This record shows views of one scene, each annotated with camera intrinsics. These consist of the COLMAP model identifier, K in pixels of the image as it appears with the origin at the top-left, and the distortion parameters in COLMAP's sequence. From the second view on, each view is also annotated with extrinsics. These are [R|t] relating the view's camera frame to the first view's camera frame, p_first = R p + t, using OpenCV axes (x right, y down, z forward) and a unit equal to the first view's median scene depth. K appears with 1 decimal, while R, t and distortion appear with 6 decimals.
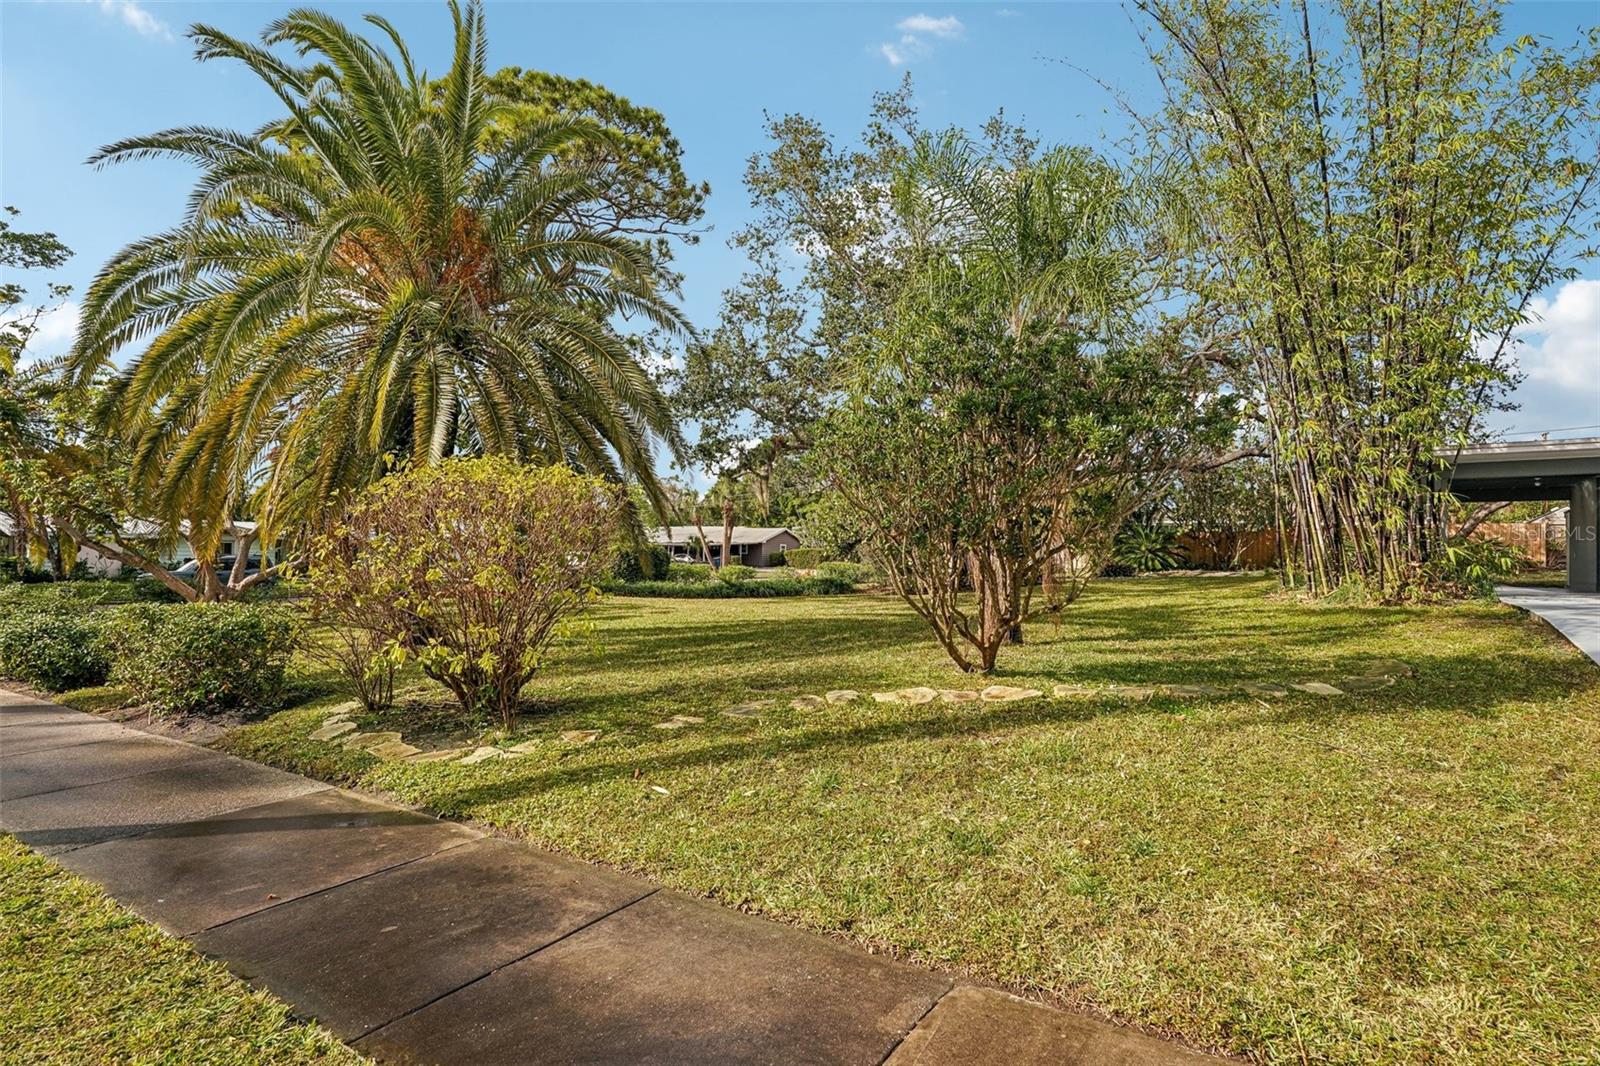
lens RADIAL K [[782.9, 0, 800.0], [0, 782.9, 533.0], [0, 0, 1]] dist [-0.000650, -0.000460]
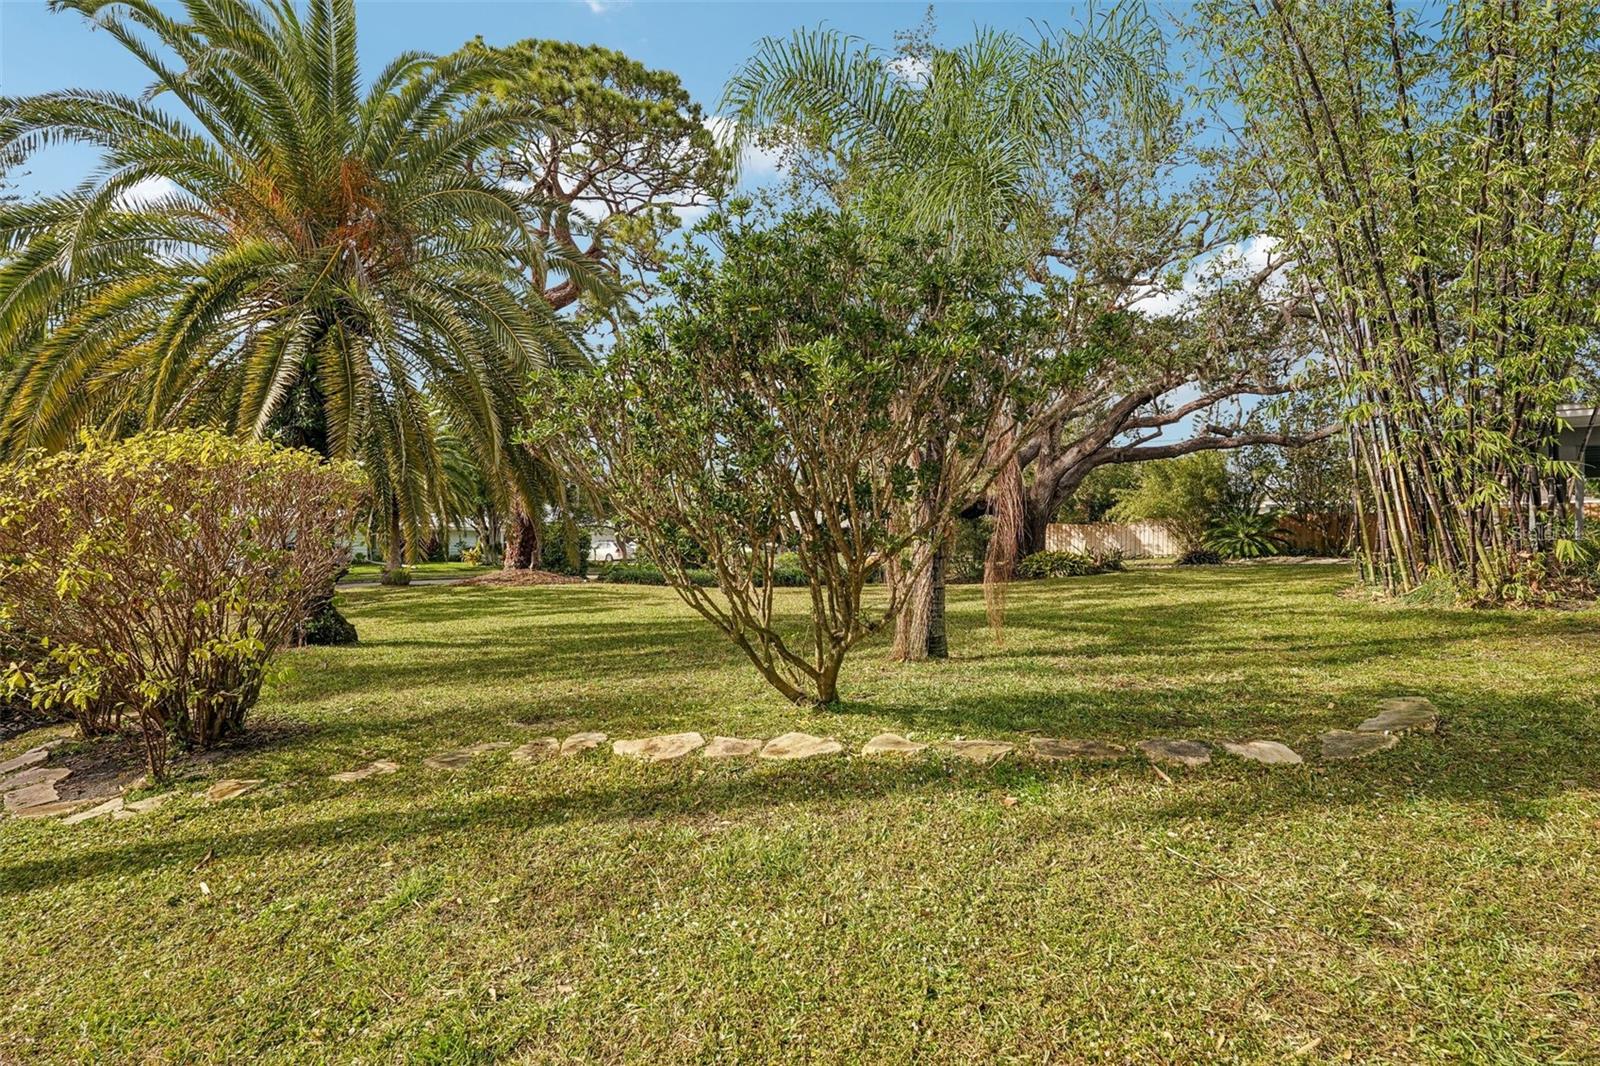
lens RADIAL K [[782.9, 0, 800.0], [0, 782.9, 533.0], [0, 0, 1]] dist [-0.000650, -0.000460]
pose [[0.992411, -0.003892, -0.122907, 0.171133], [0.006305, 0.999795, 0.019248, -0.001680], [0.122807, -0.019877, 0.992232, 0.142790]]
